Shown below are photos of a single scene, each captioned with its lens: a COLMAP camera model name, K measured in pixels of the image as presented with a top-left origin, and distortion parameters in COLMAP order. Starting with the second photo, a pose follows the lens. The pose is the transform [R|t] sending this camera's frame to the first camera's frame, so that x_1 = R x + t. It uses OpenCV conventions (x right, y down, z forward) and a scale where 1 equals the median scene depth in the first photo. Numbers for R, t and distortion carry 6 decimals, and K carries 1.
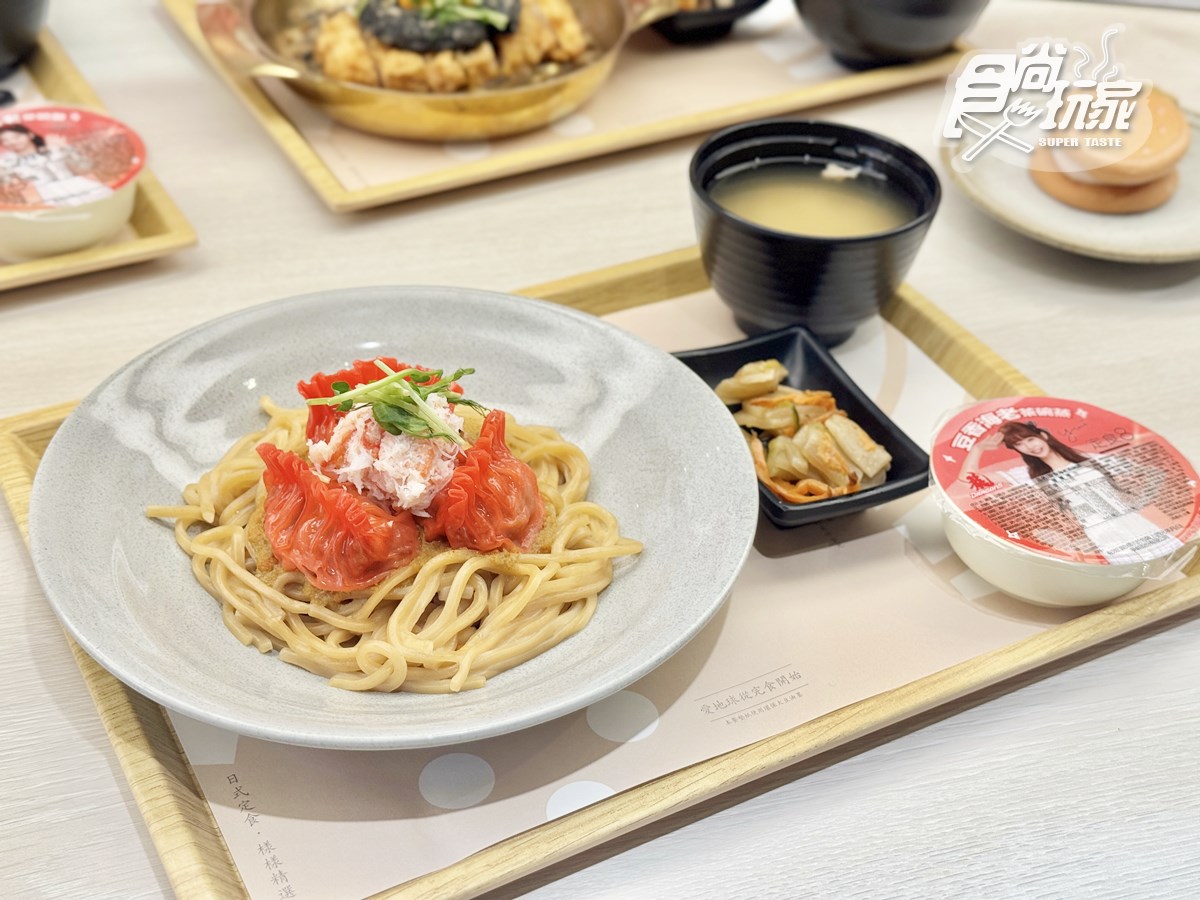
lens RADIAL K [[1554.8, 0, 576.7], [0, 1554.8, 434.6], [0, 0, 1]] dist [0.116254, 0.000000]
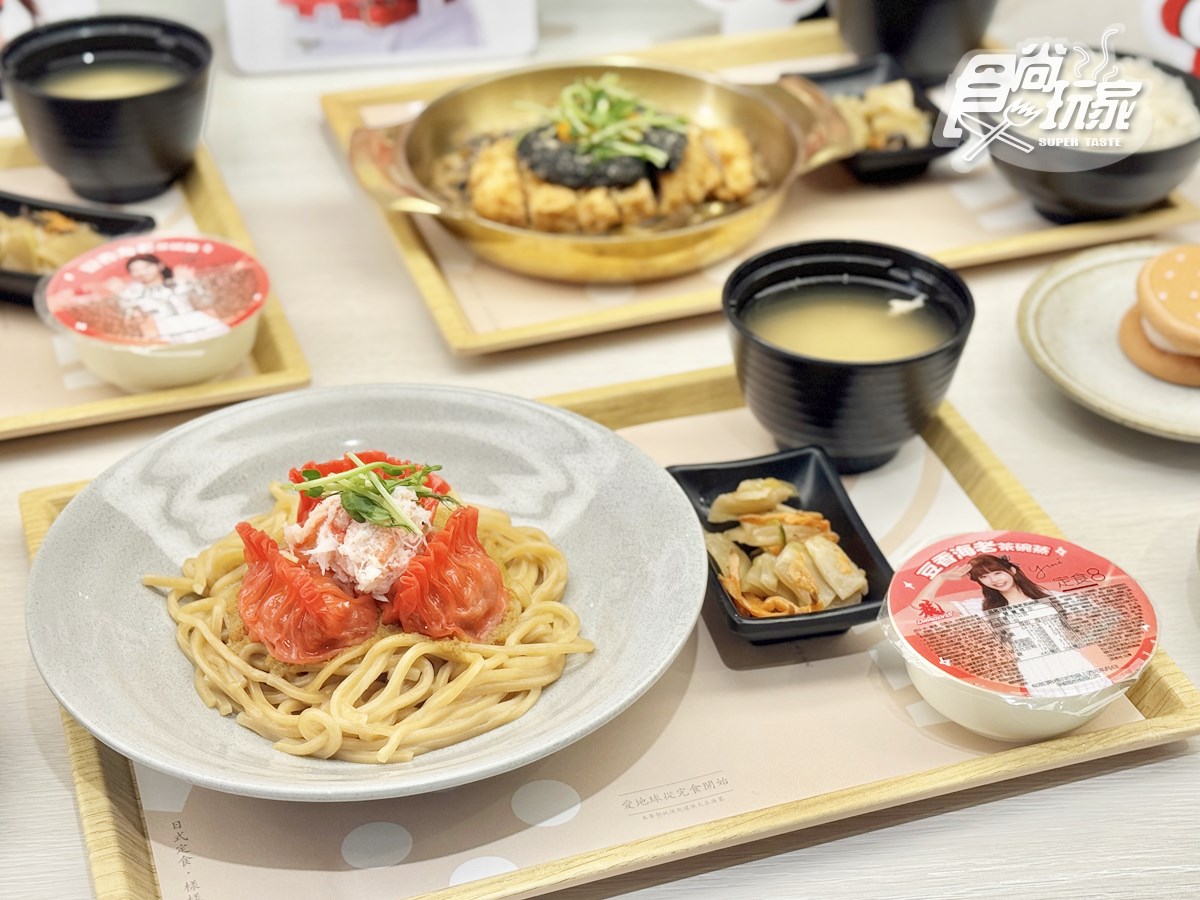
lens RADIAL K [[1877.6, 0, 608.0], [0, 1877.6, 453.2], [0, 0, 1]] dist [0.119488, 0.000000]
pose [[0.988737, 0.062777, -0.135864, 0.213626], [-0.070491, 0.996118, -0.052727, 0.008455], [0.132027, 0.061711, 0.989323, -0.251347]]
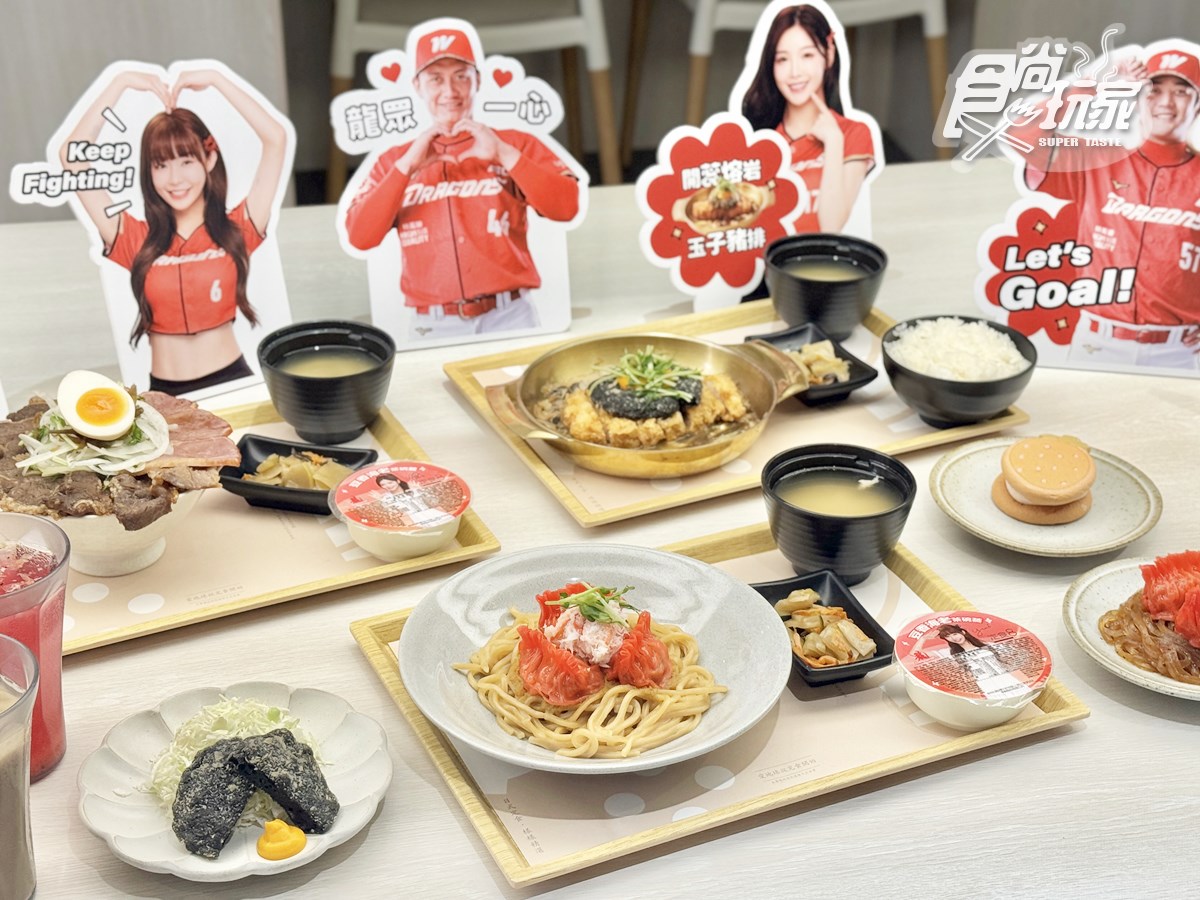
lens RADIAL K [[1554.8, 0, 588.6], [0, 1554.8, 491.6], [0, 0, 1]] dist [0.116254, 0.000000]
pose [[0.997095, 0.002712, -0.076116, 0.019032], [-0.013248, 0.990307, -0.138261, 0.096693], [0.075004, 0.138867, 0.987467, -0.797449]]
